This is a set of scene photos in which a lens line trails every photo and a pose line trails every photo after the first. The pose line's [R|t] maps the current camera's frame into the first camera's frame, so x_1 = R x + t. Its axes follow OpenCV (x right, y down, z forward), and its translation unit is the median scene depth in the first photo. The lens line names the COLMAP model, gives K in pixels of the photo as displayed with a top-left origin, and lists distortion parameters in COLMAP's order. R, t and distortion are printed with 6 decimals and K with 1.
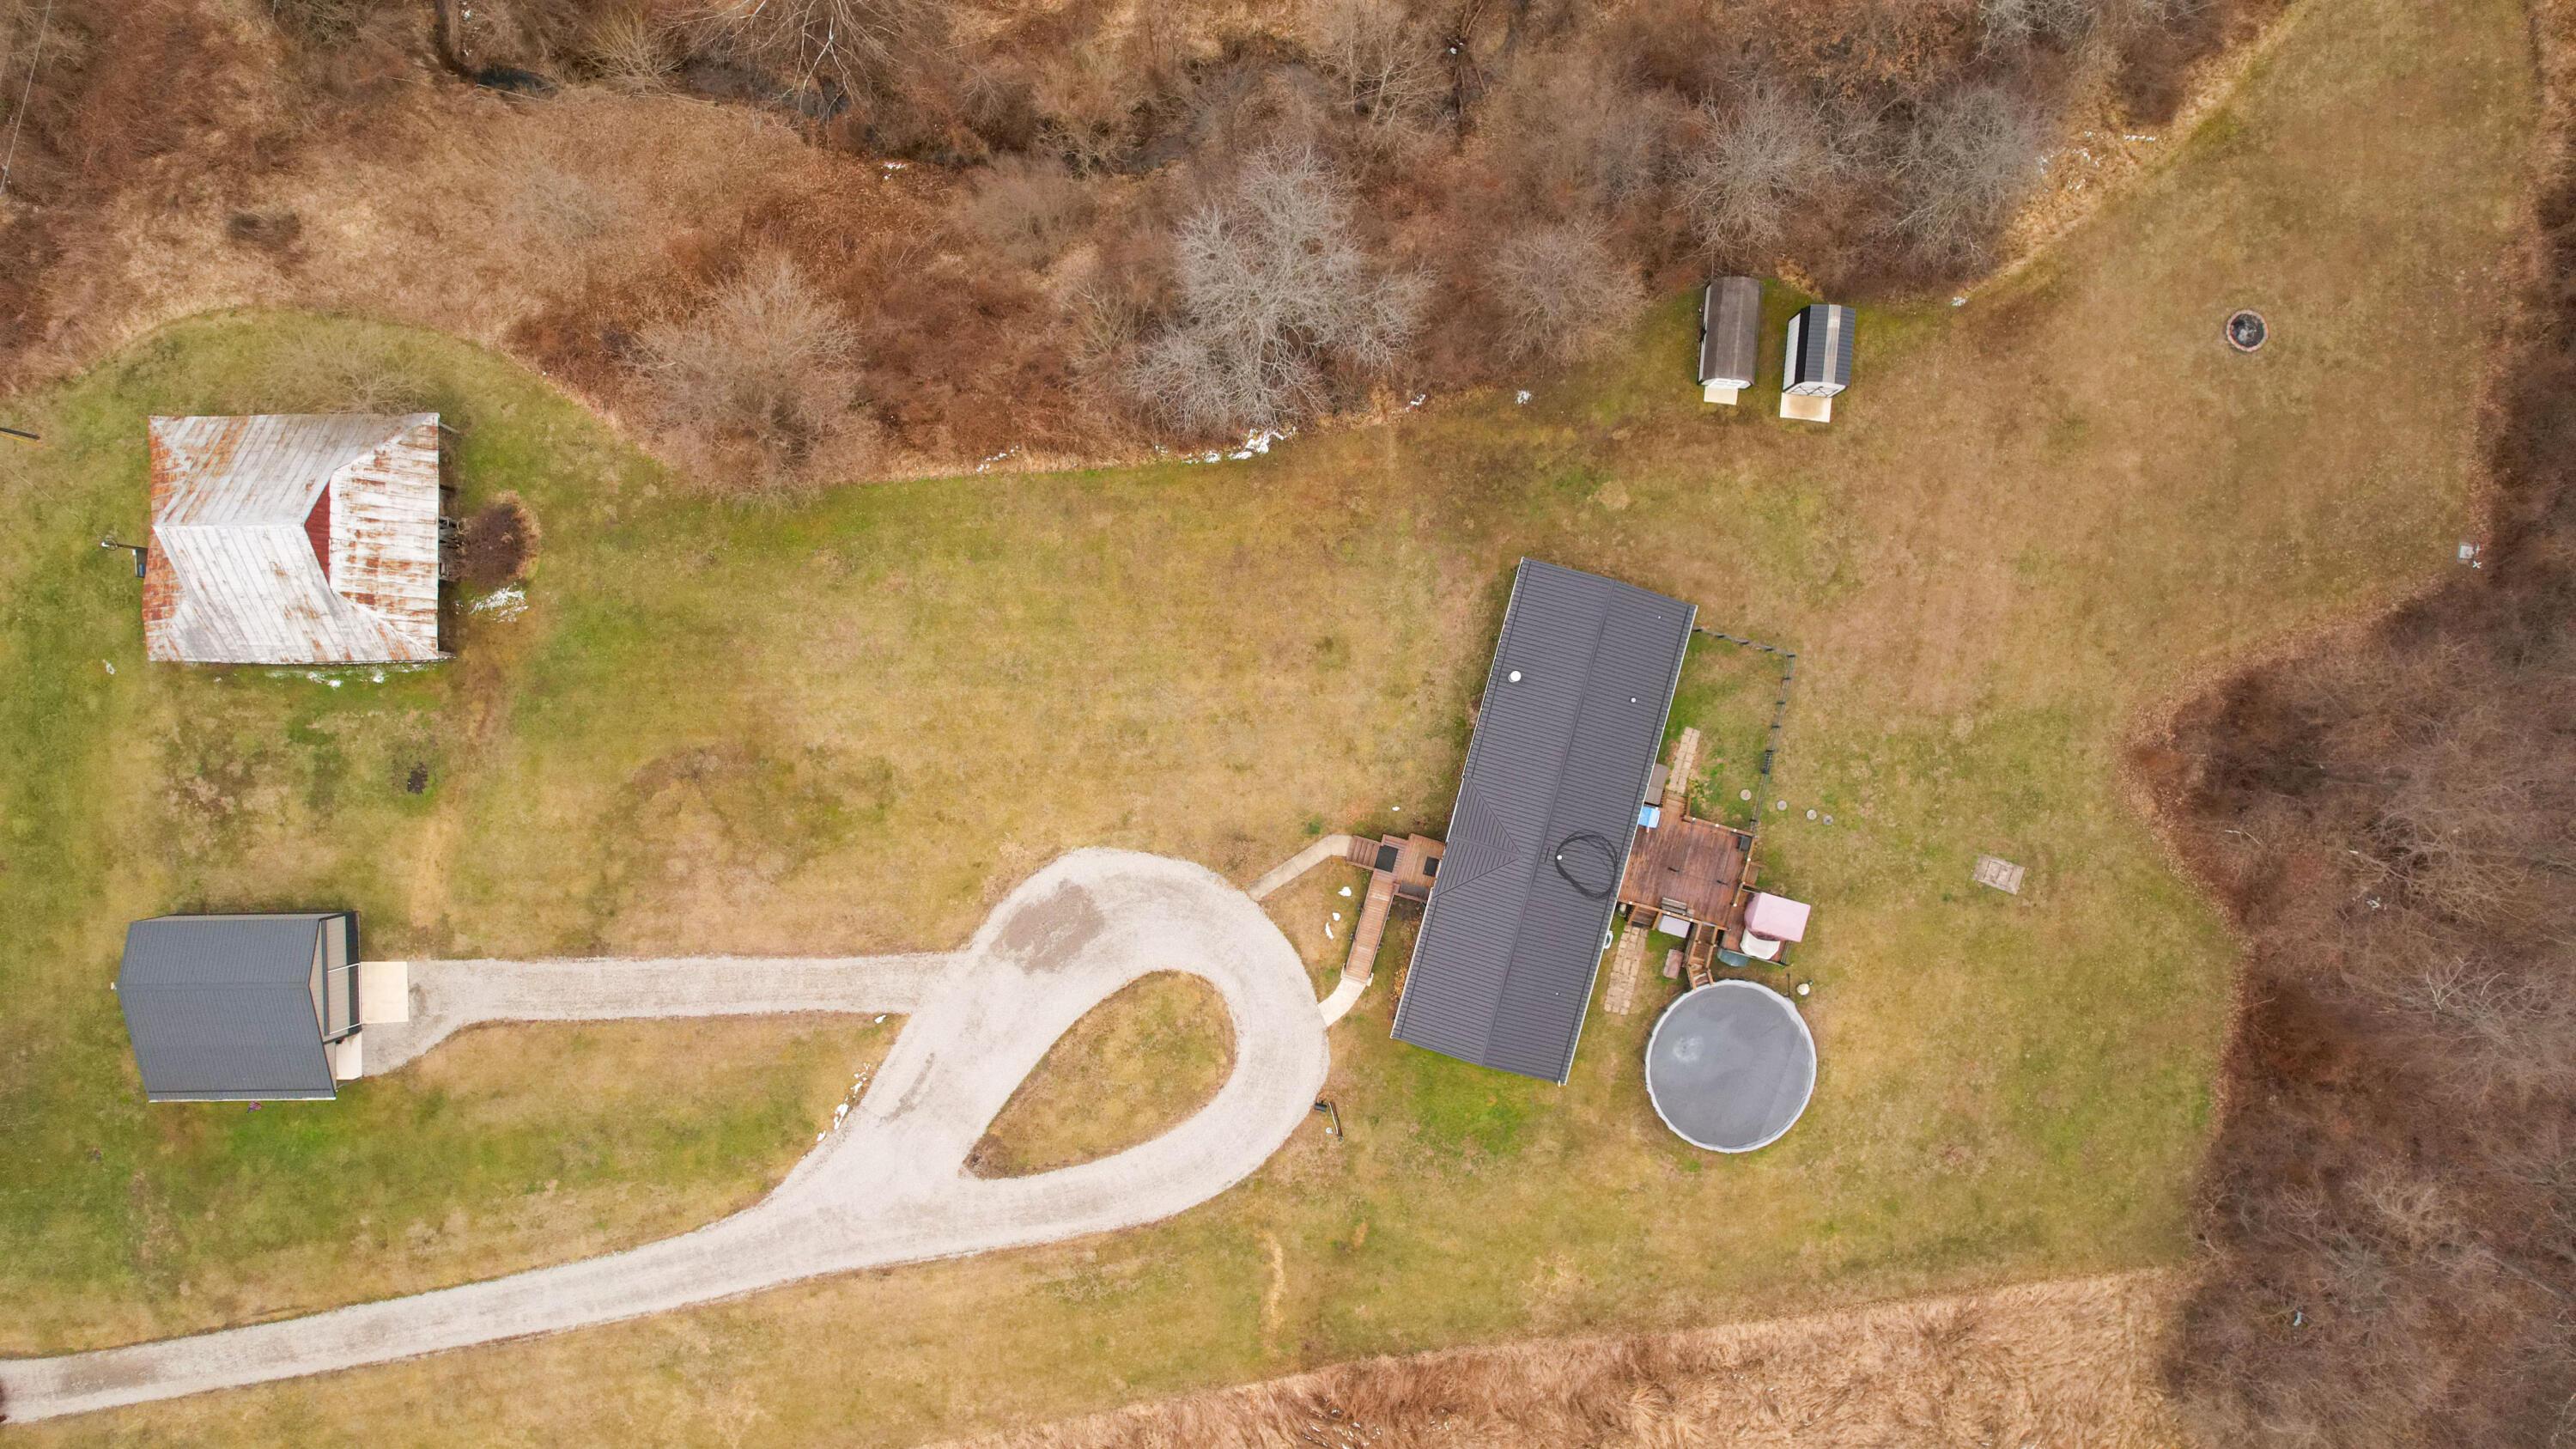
lens RADIAL K [[1651.1, 0, 1301.2], [0, 1651.1, 729.5], [0, 0, 1]] dist [-0.076523, 0.061070]
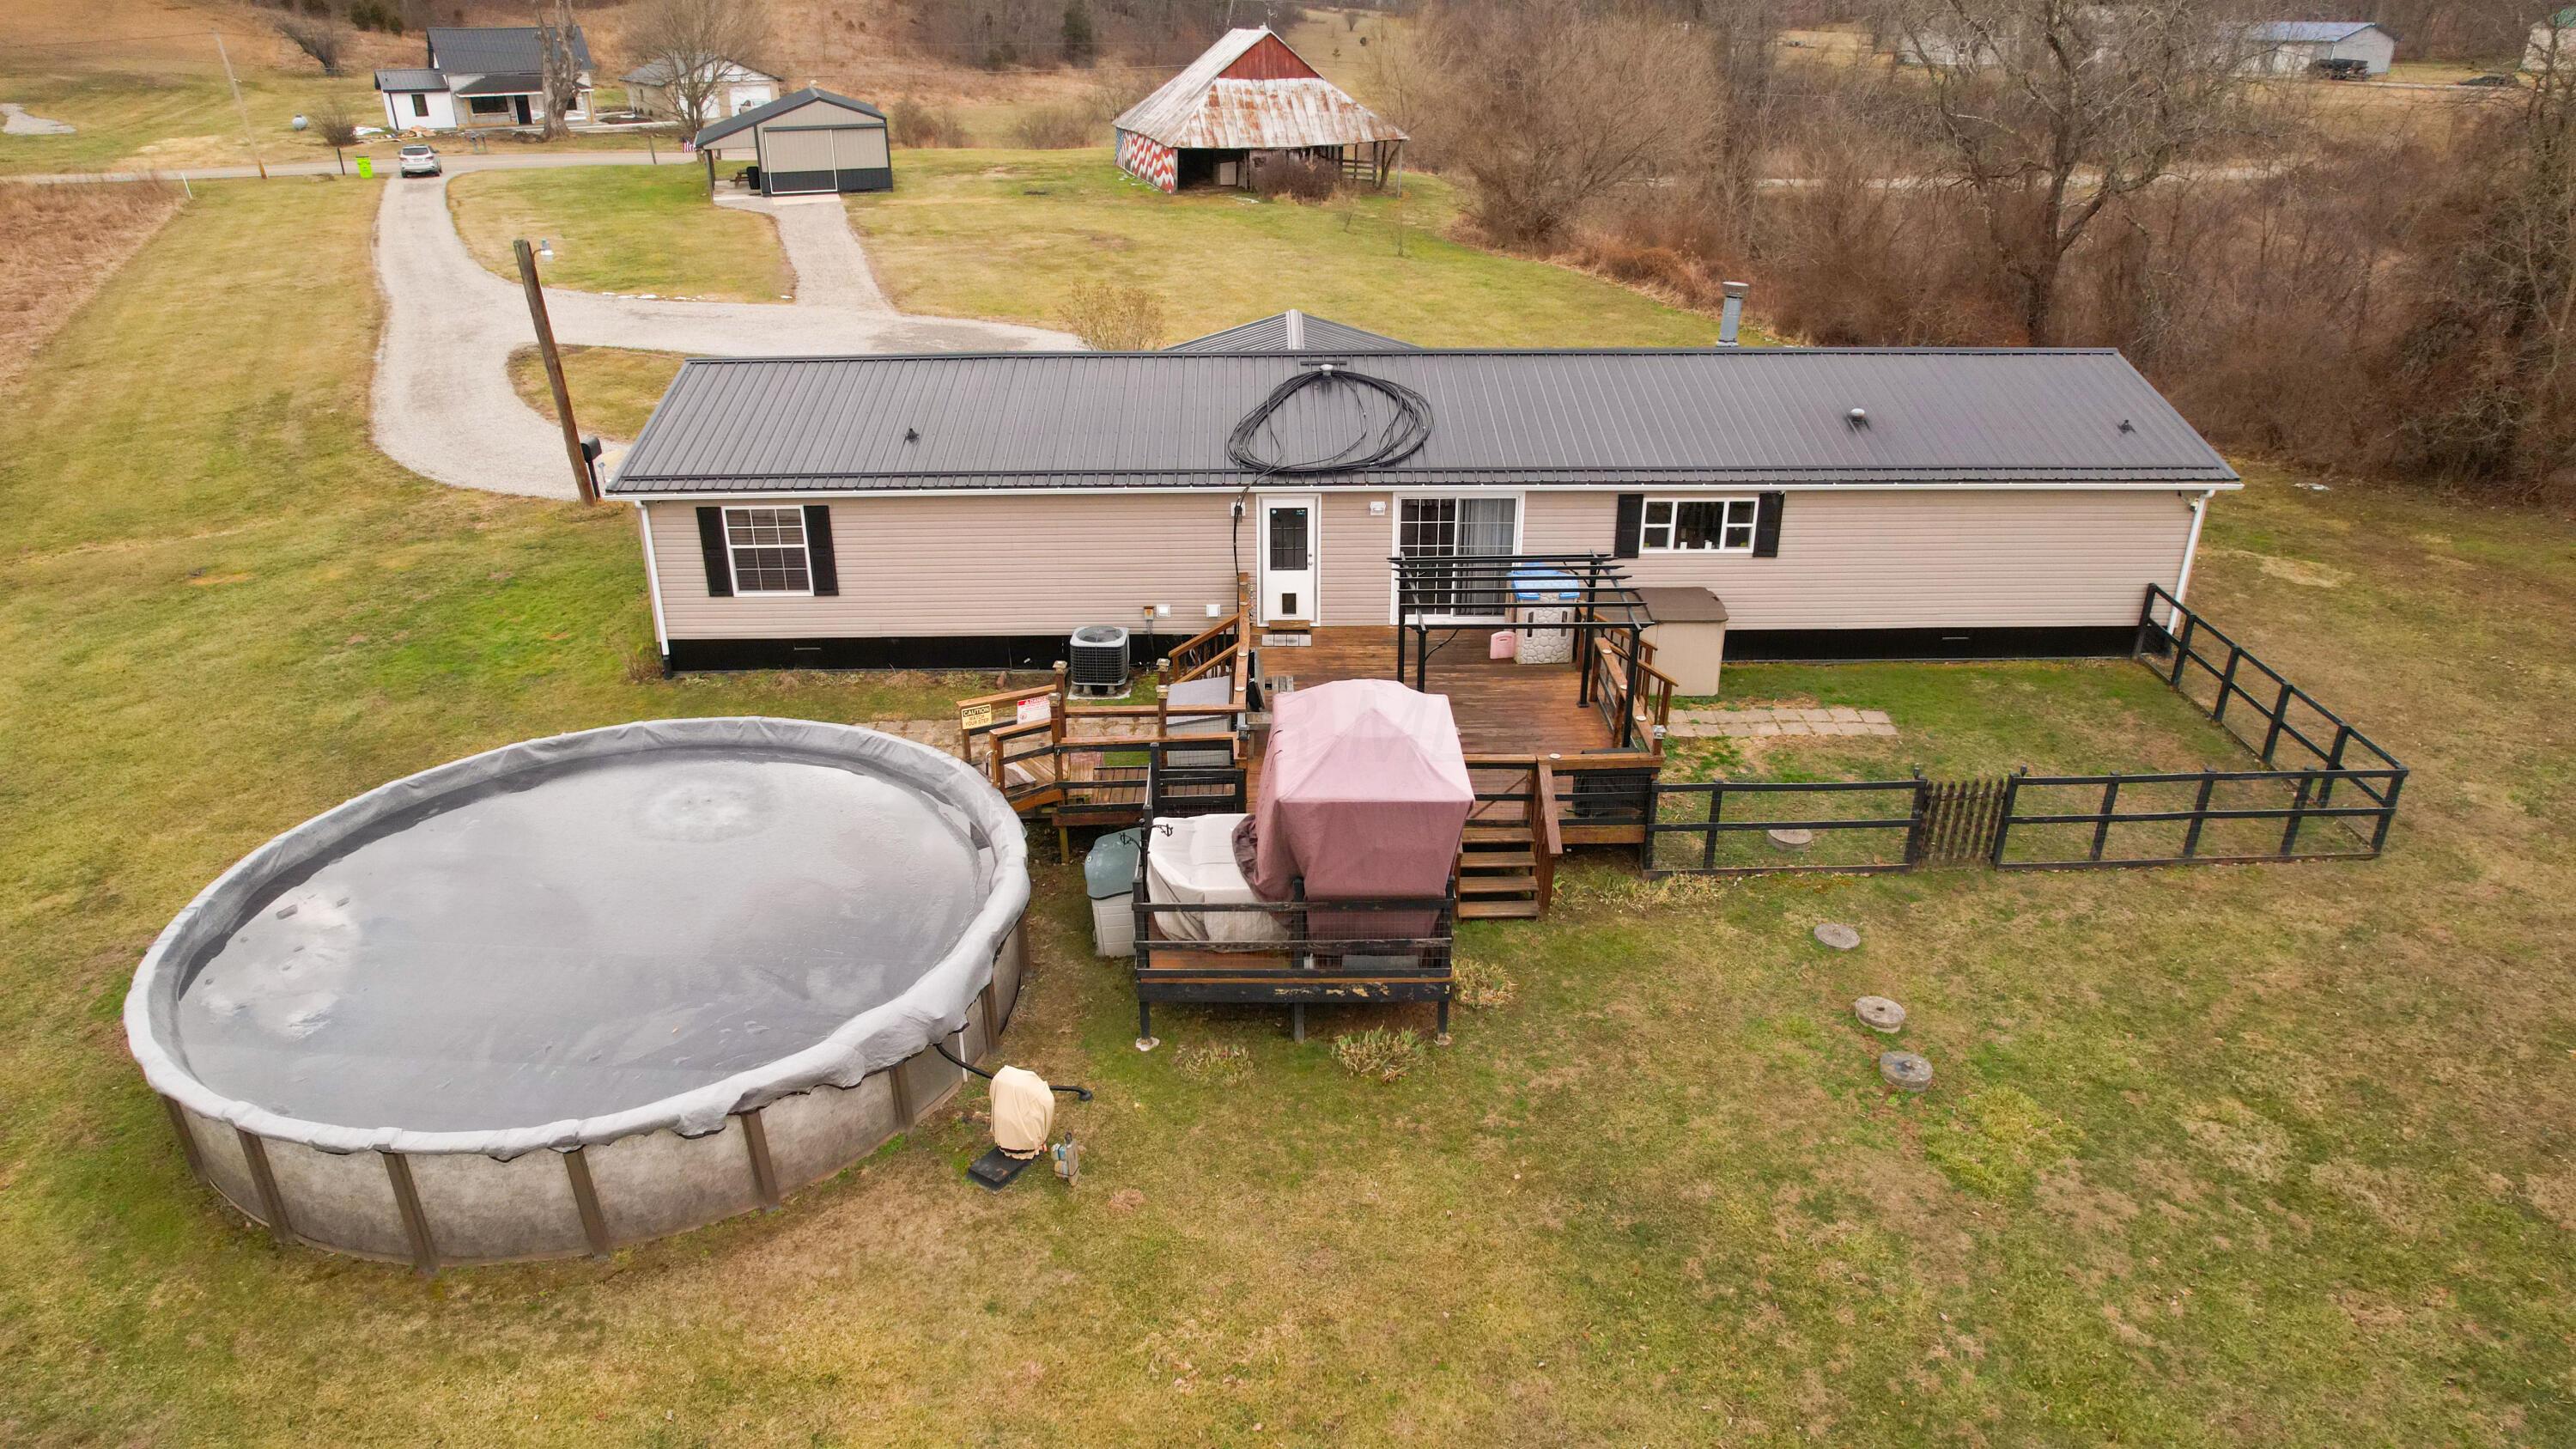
lens RADIAL K [[1651.1, 0, 1284.7], [0, 1651.1, 719.7], [0, 0, 1]] dist [-0.076523, 0.061070]
pose [[0.280185, 0.396045, -0.874440, 0.461852], [-0.959874, 0.104413, -0.260269, 0.175923], [-0.011776, 0.912275, 0.409408, 0.896161]]
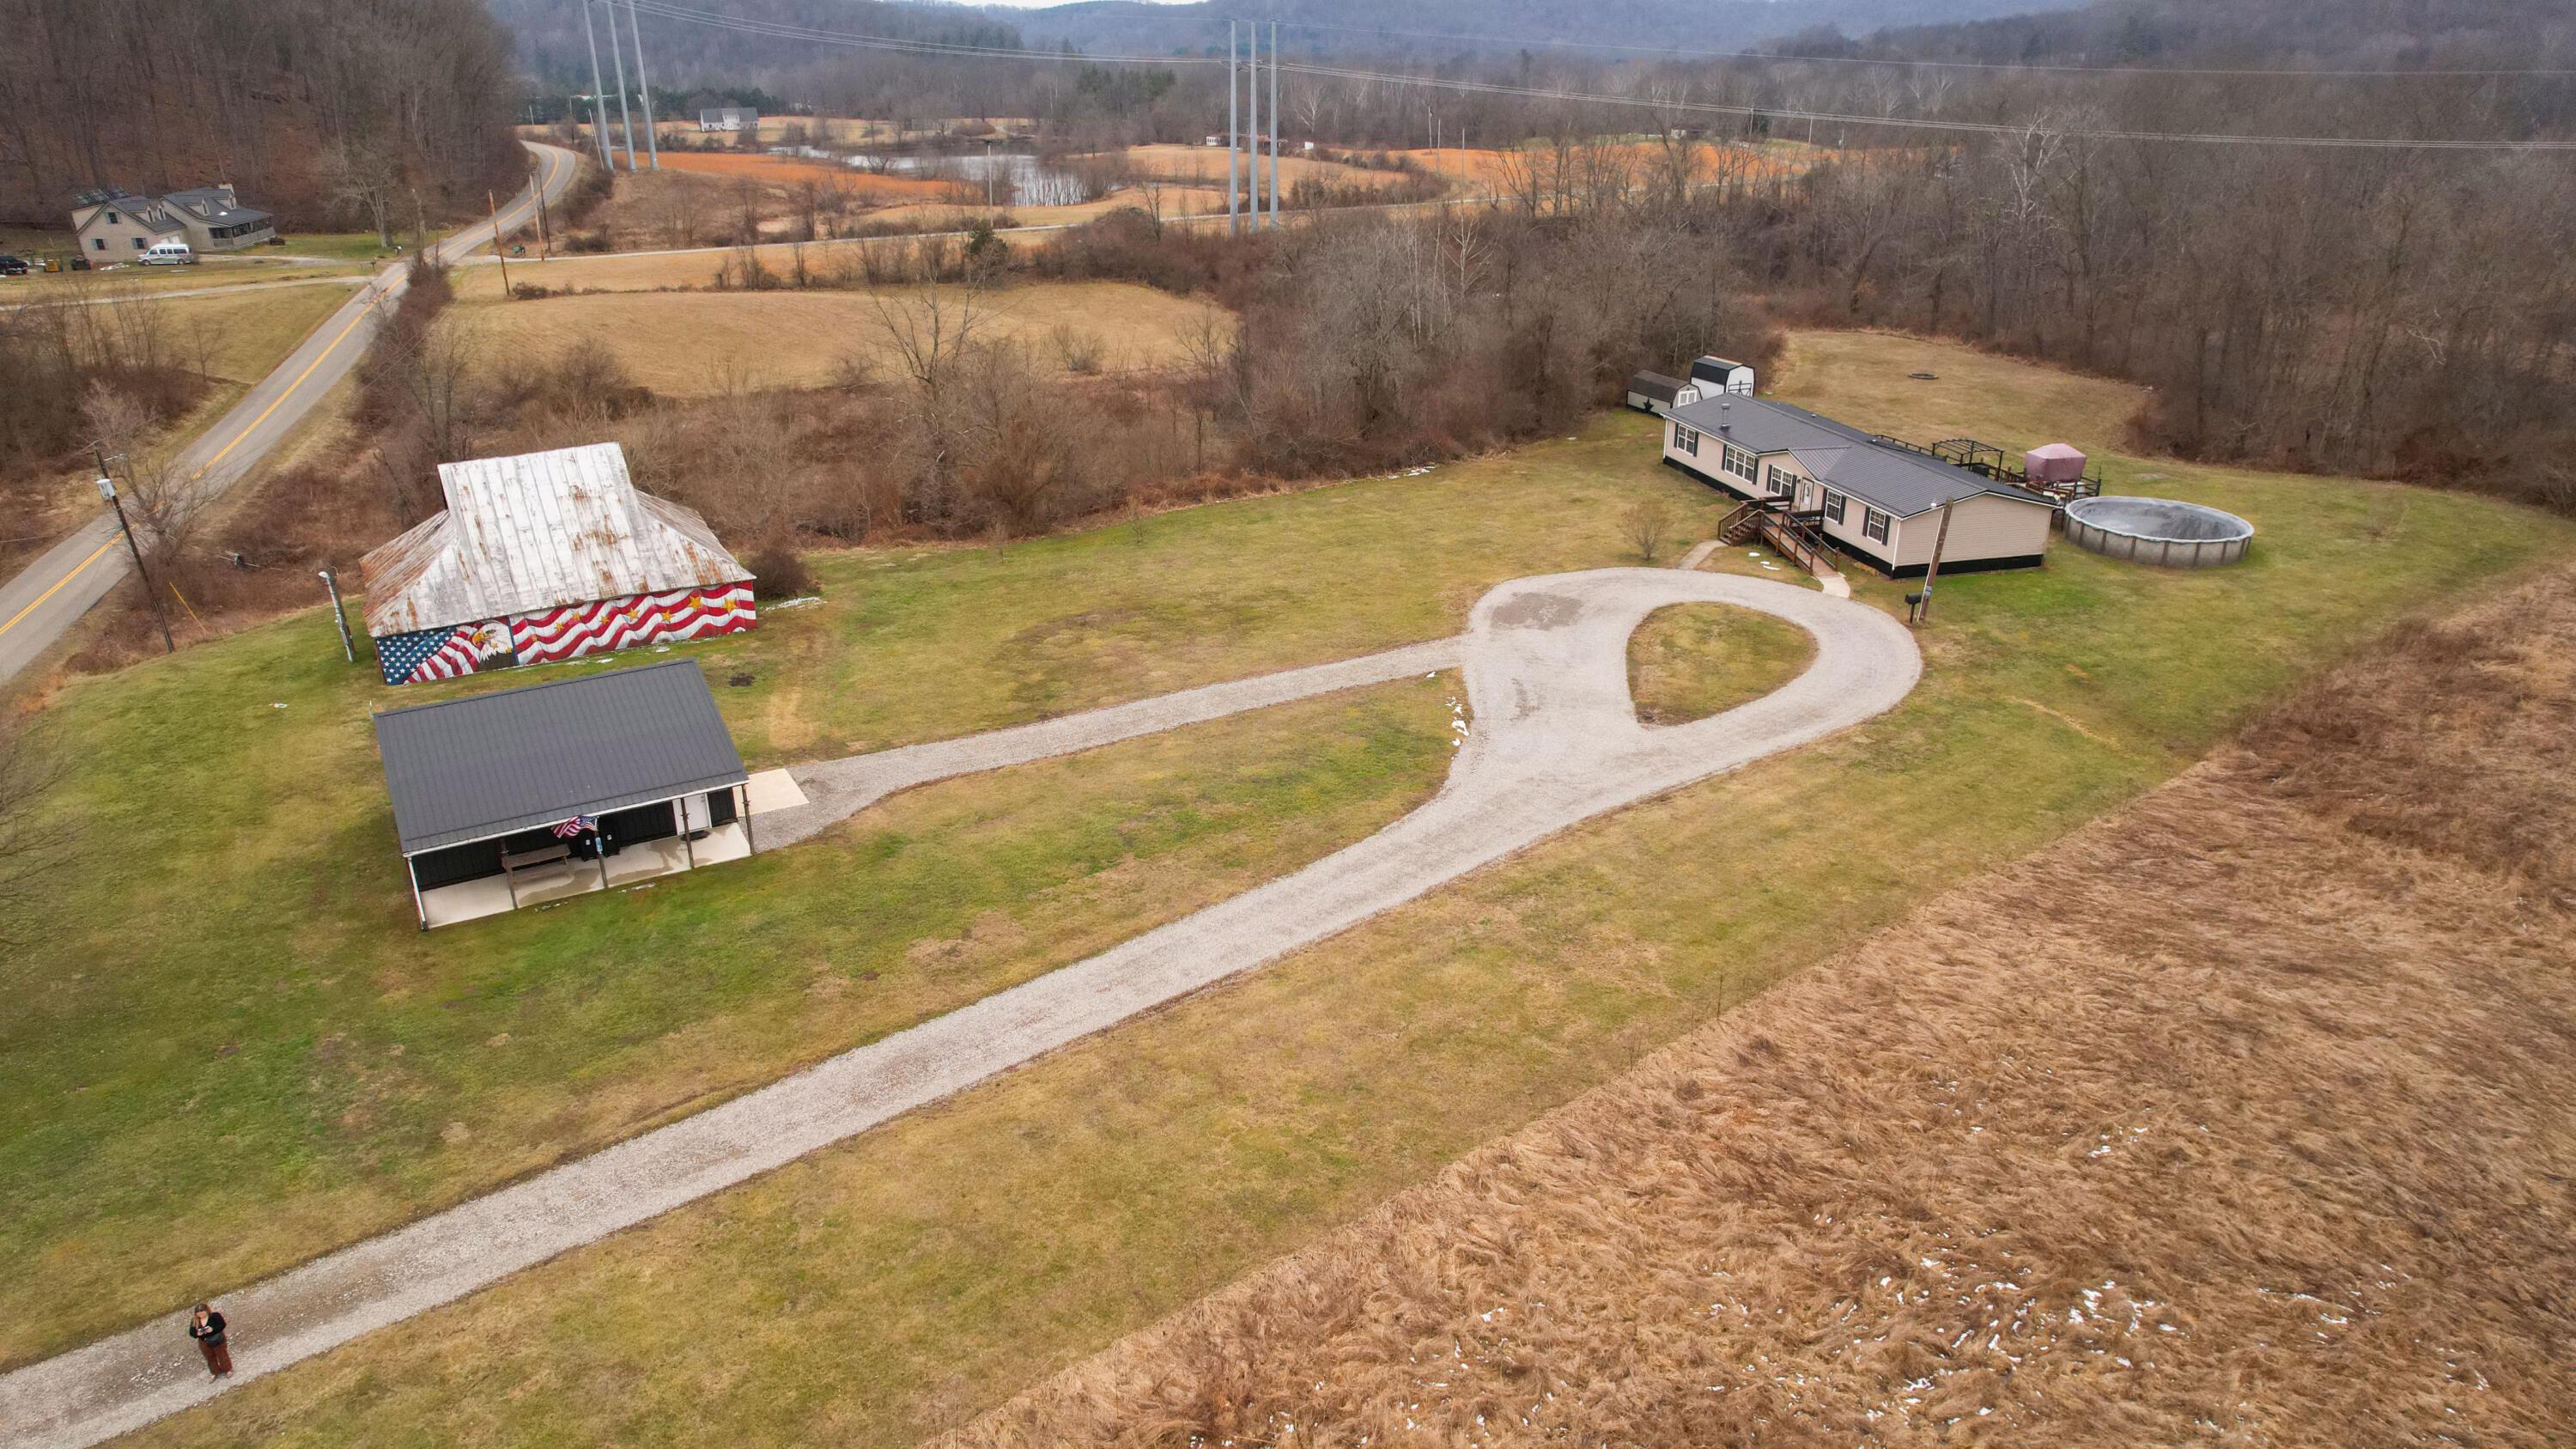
lens RADIAL K [[1651.1, 0, 1286.3], [0, 1651.1, 736.0], [0, 0, 1]] dist [-0.076523, 0.061070]
pose [[0.866509, -0.196953, 0.458664, -0.676299], [0.499017, 0.319643, -0.805488, 0.774525], [0.012034, 0.926843, 0.375257, 0.737845]]
